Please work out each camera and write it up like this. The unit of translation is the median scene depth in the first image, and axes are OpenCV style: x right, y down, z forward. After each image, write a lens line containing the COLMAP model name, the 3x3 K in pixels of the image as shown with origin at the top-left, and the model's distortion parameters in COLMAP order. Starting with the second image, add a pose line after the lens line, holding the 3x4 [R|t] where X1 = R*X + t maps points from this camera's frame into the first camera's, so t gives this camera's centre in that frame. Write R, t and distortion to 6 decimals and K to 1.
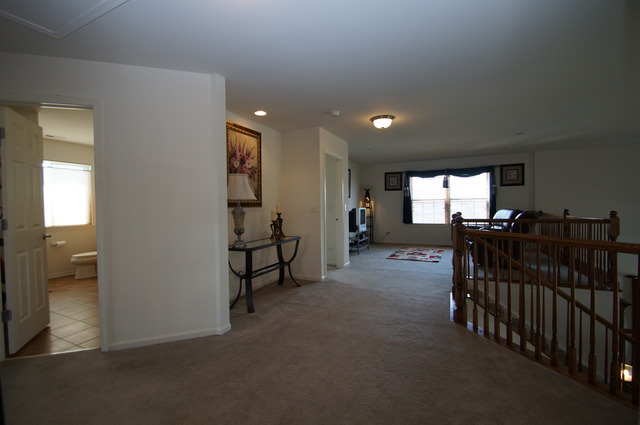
lens RADIAL K [[286.3, 0, 316.2], [0, 286.3, 211.9], [0, 0, 1]] dist [0.003005, -0.010715]
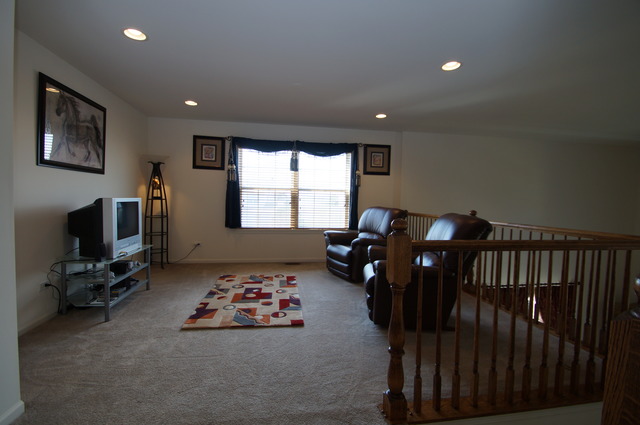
lens RADIAL K [[286.3, 0, 315.0], [0, 286.3, 212.1], [0, 0, 1]] dist [0.003005, -0.010715]
pose [[0.826171, 0.006994, 0.563376, 0.134557], [-0.023552, 0.999478, 0.022130, -0.008239], [-0.562927, -0.031552, 0.825904, 0.445546]]
